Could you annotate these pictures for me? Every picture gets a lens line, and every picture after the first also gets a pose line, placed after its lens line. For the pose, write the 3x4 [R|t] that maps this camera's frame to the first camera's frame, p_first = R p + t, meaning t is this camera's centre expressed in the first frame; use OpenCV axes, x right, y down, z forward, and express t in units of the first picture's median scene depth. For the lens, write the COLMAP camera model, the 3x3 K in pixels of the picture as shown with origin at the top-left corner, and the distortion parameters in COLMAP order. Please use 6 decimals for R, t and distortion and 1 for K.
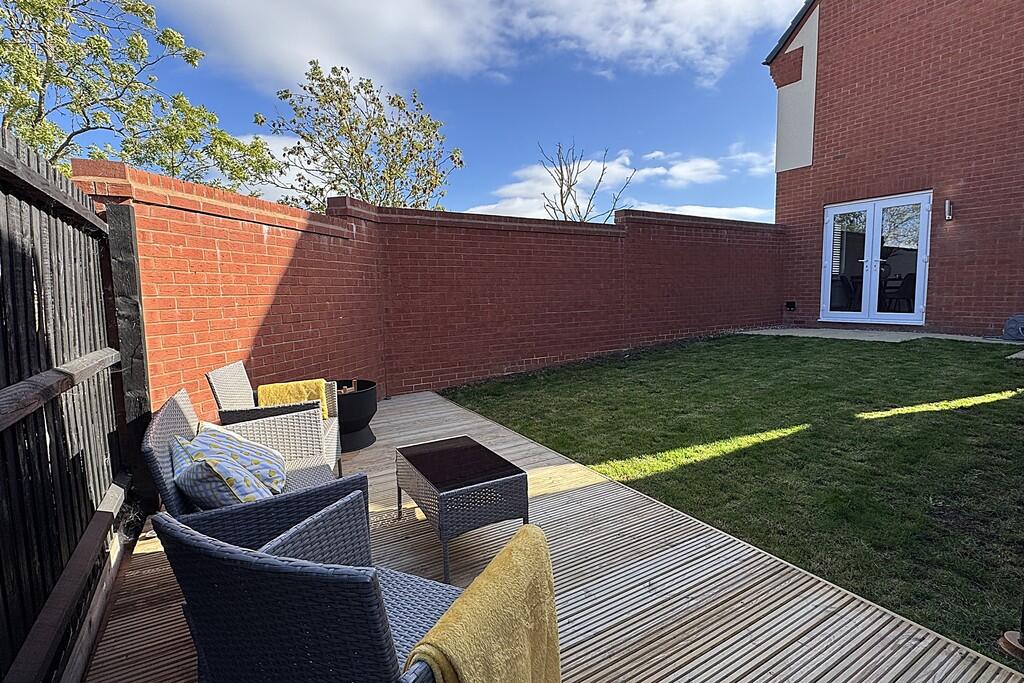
lens RADIAL K [[485.2, 0, 515.5], [0, 485.2, 337.7], [0, 0, 1]] dist [0.000501, -0.000017]
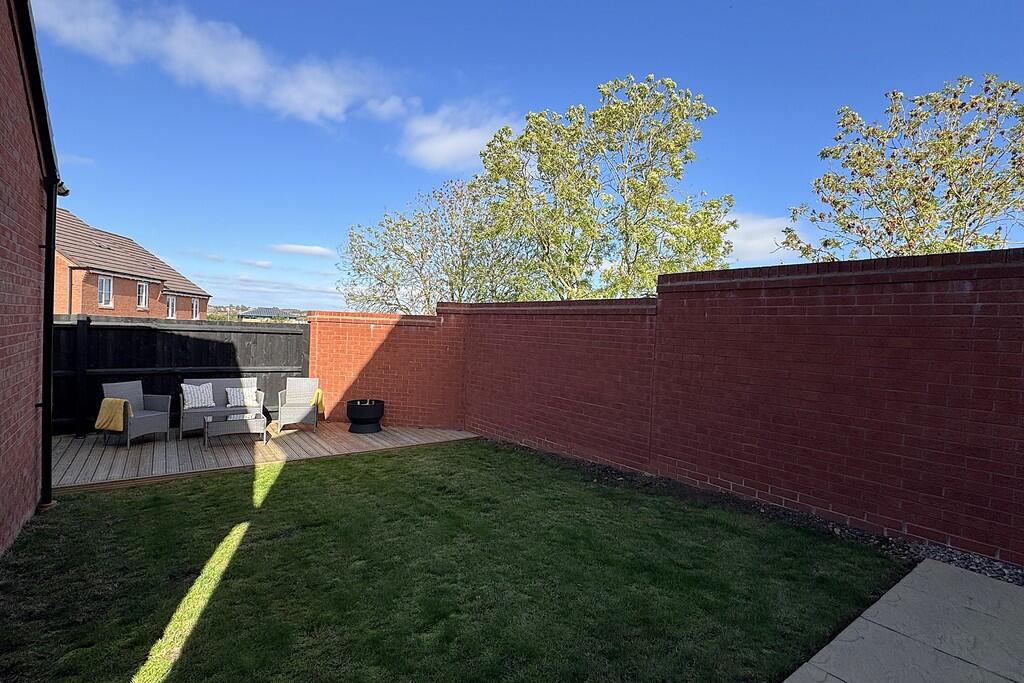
lens RADIAL K [[485.2, 0, 515.5], [0, 485.2, 337.7], [0, 0, 1]] dist [0.000501, -0.000017]
pose [[0.090724, 0.041687, -0.995003, 0.904446], [-0.138613, 0.989927, 0.028835, -0.165364], [0.986182, 0.135304, 0.095589, 0.733727]]
